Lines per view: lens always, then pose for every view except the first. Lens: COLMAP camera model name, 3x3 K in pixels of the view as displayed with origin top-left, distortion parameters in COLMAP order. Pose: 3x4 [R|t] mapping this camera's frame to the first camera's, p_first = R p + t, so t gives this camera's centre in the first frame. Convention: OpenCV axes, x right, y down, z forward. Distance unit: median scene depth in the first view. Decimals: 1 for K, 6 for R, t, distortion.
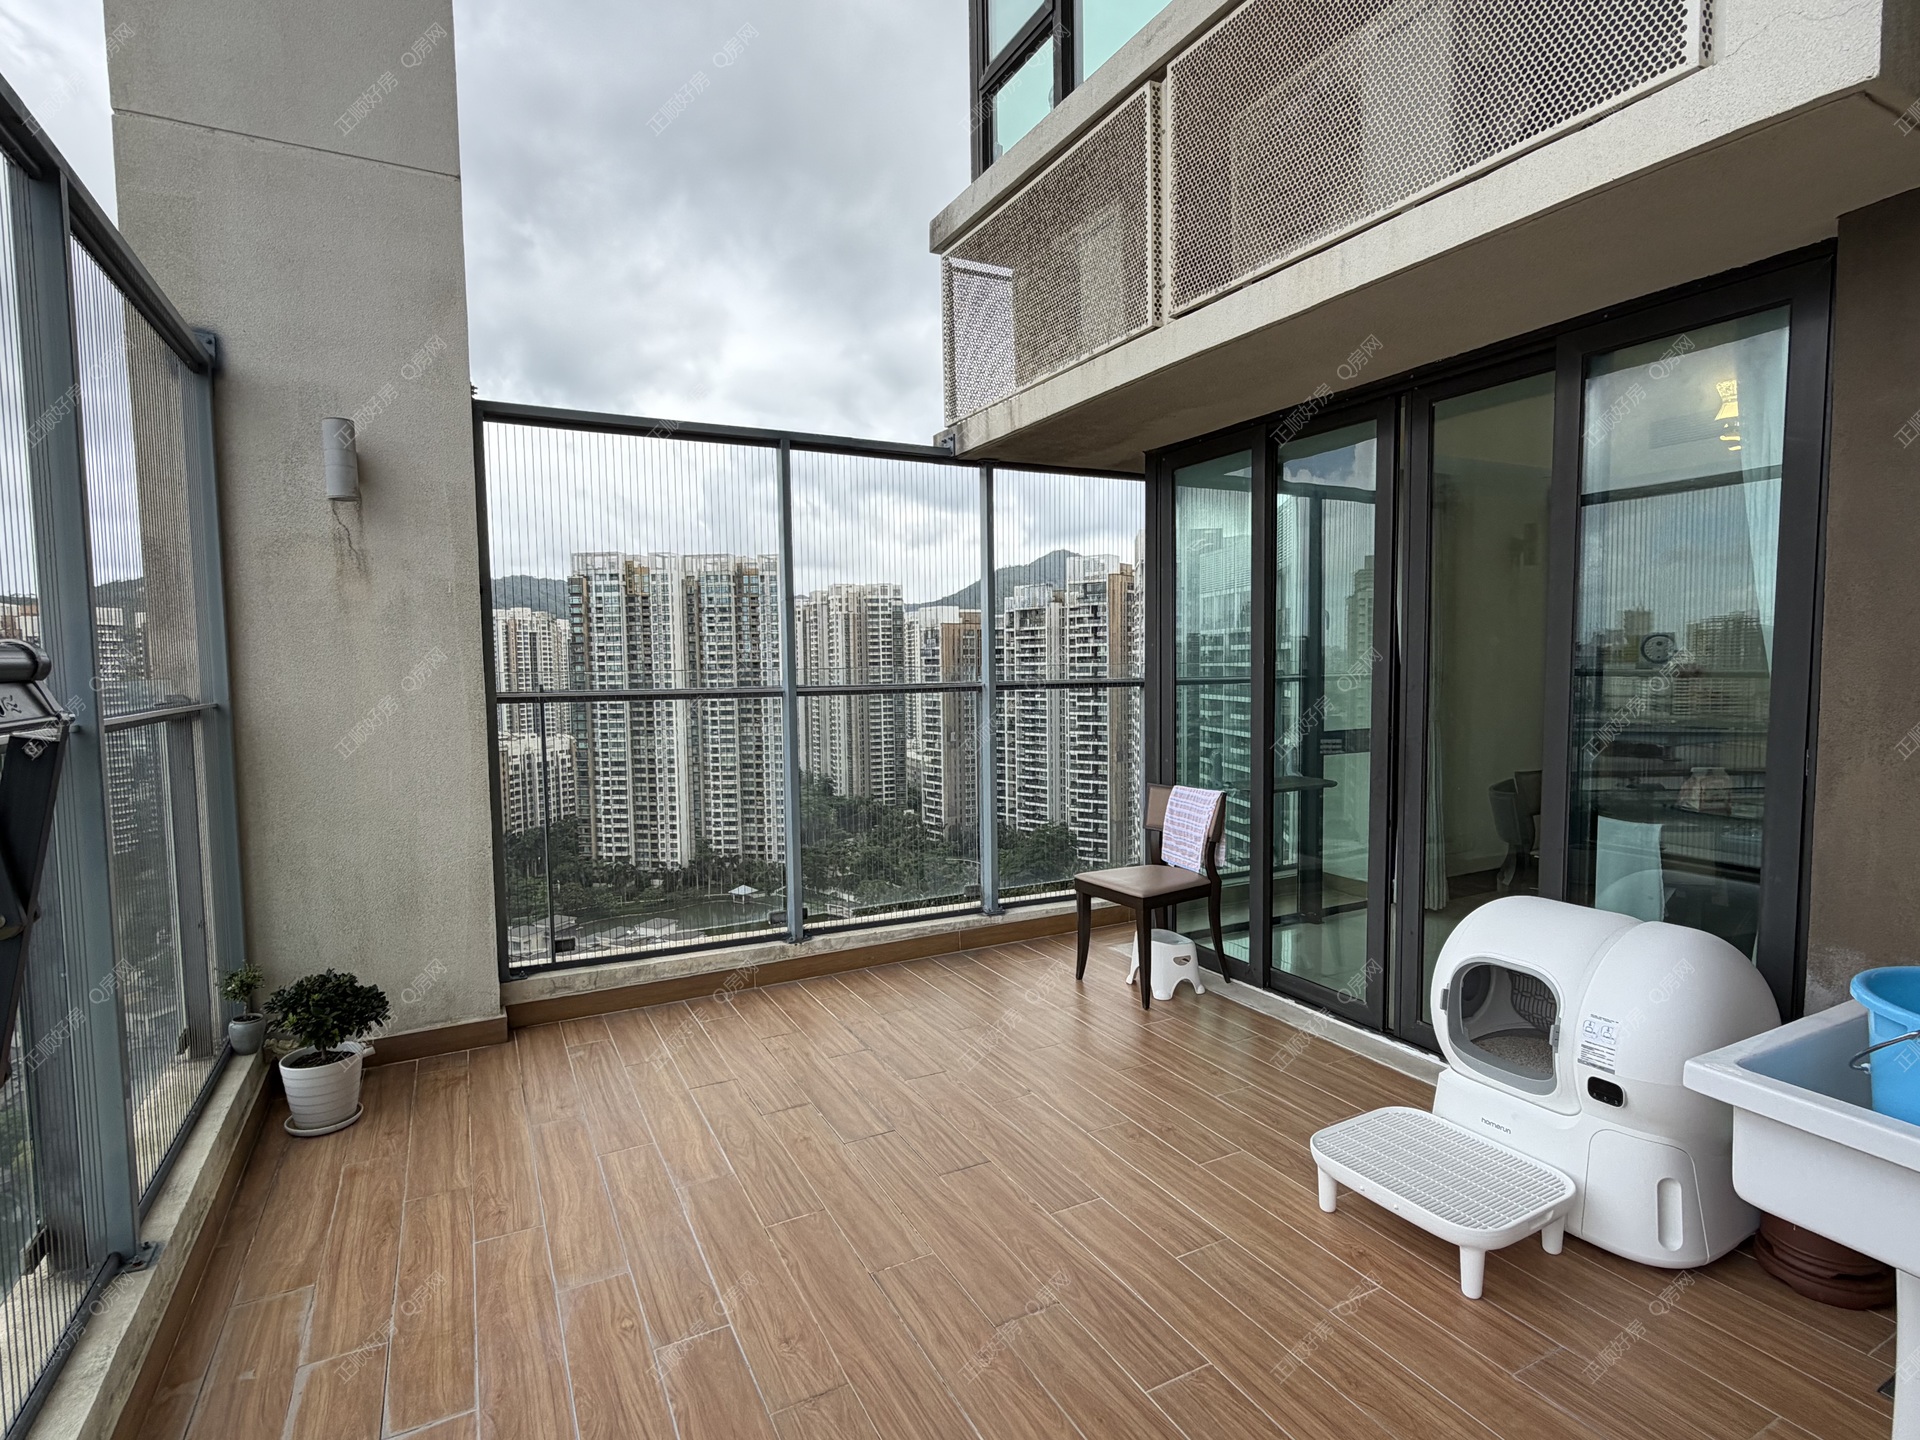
lens RADIAL K [[977.5, 0, 966.4], [0, 977.5, 725.9], [0, 0, 1]] dist [-0.006379, 0.001435]
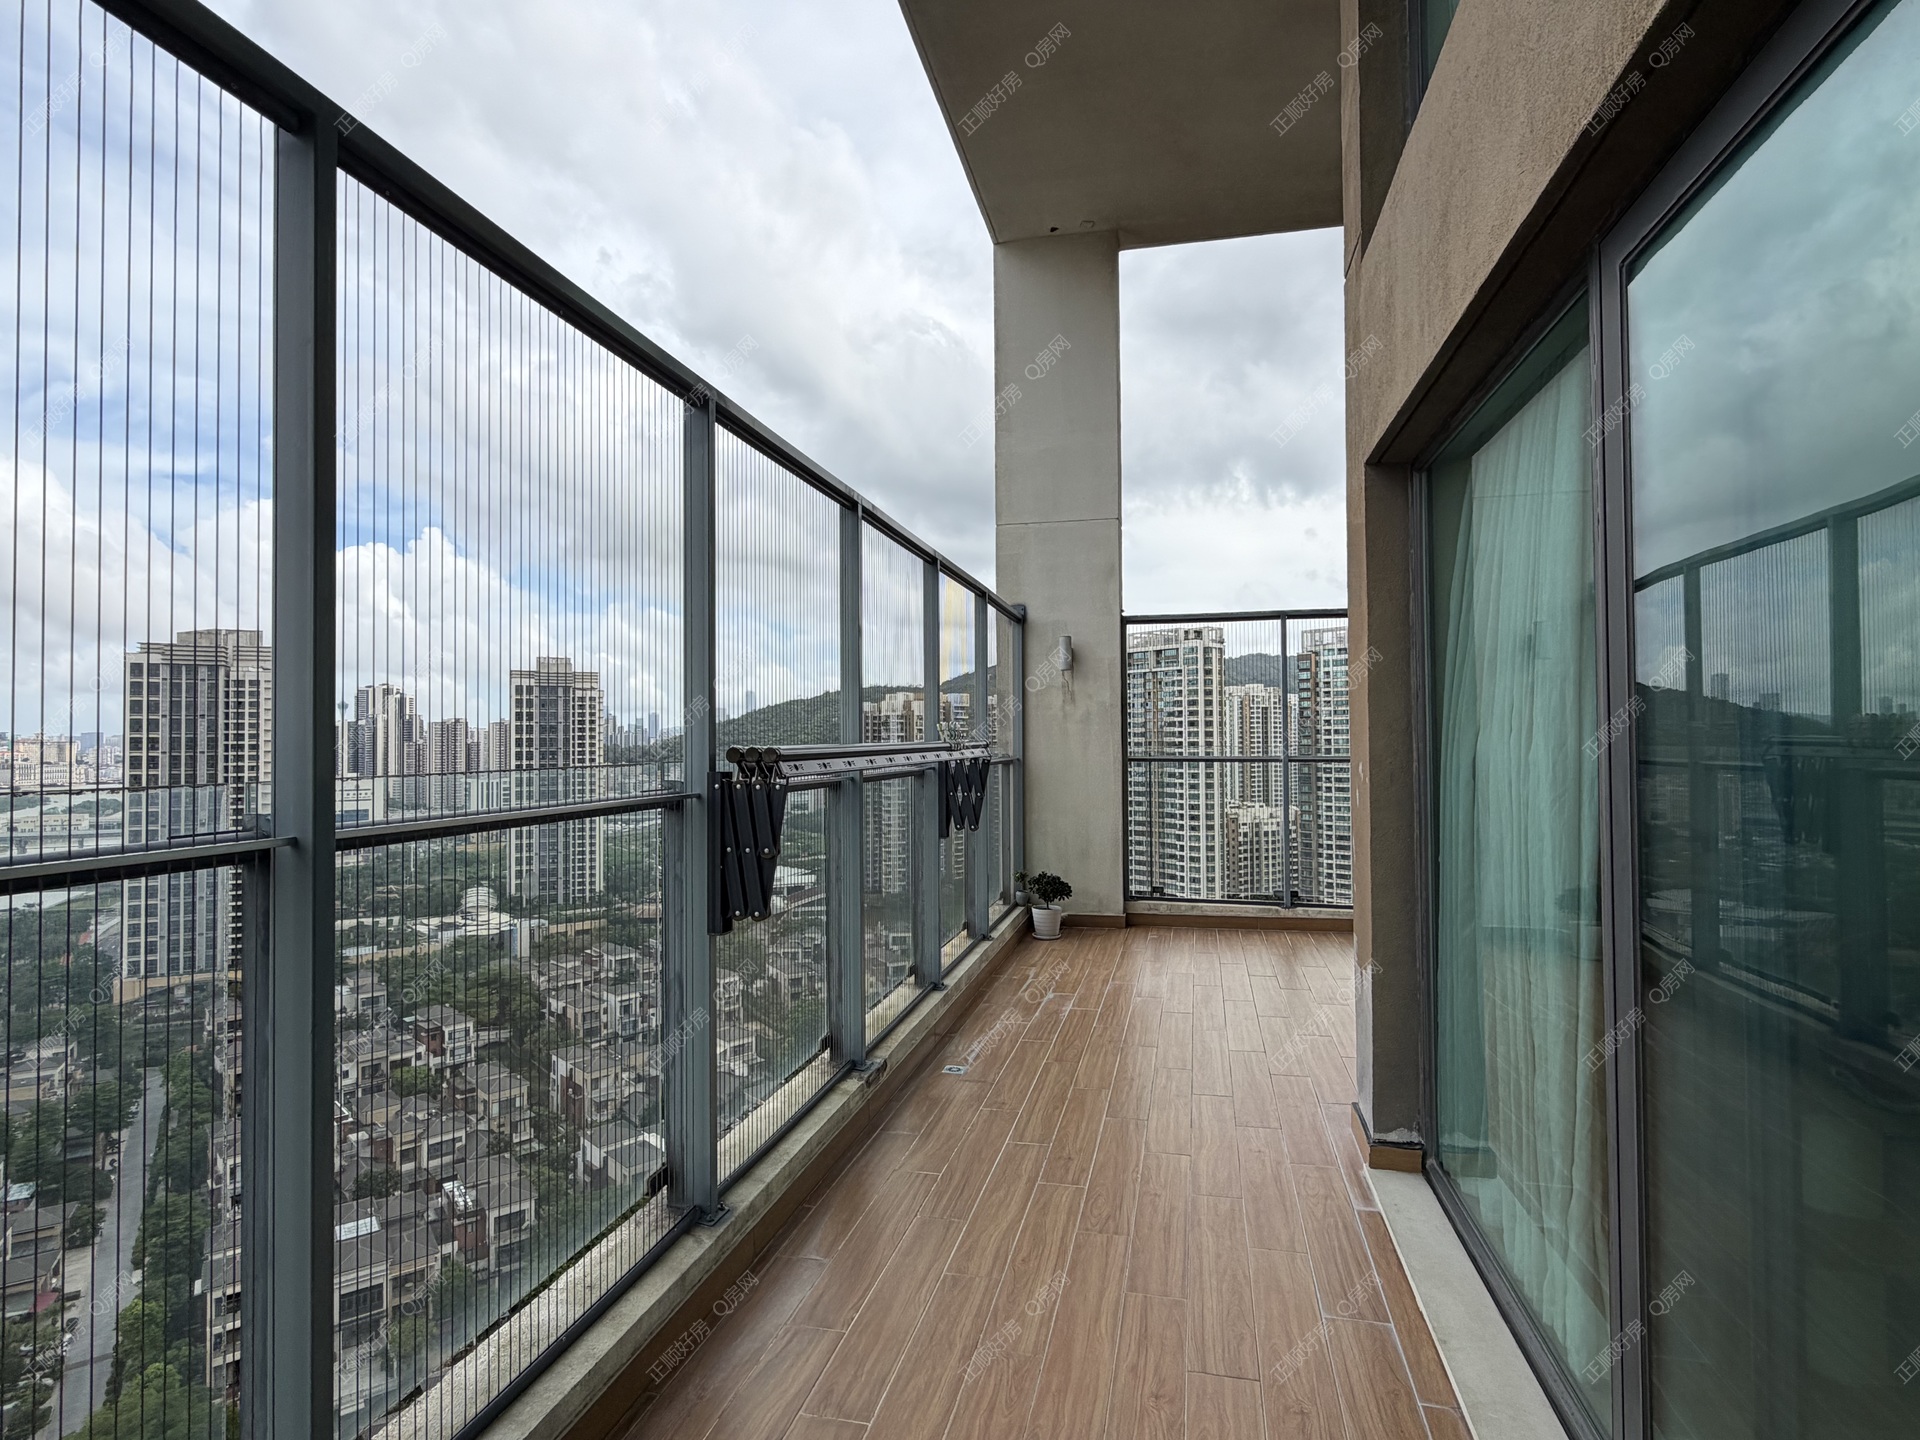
lens RADIAL K [[977.5, 0, 967.2], [0, 977.5, 726.7], [0, 0, 1]] dist [-0.006379, 0.001435]
pose [[0.756660, -0.000021, -0.653808, 0.552098], [-0.048538, 0.997239, -0.056206, 0.033022], [0.652004, 0.074263, 0.754570, -0.703453]]
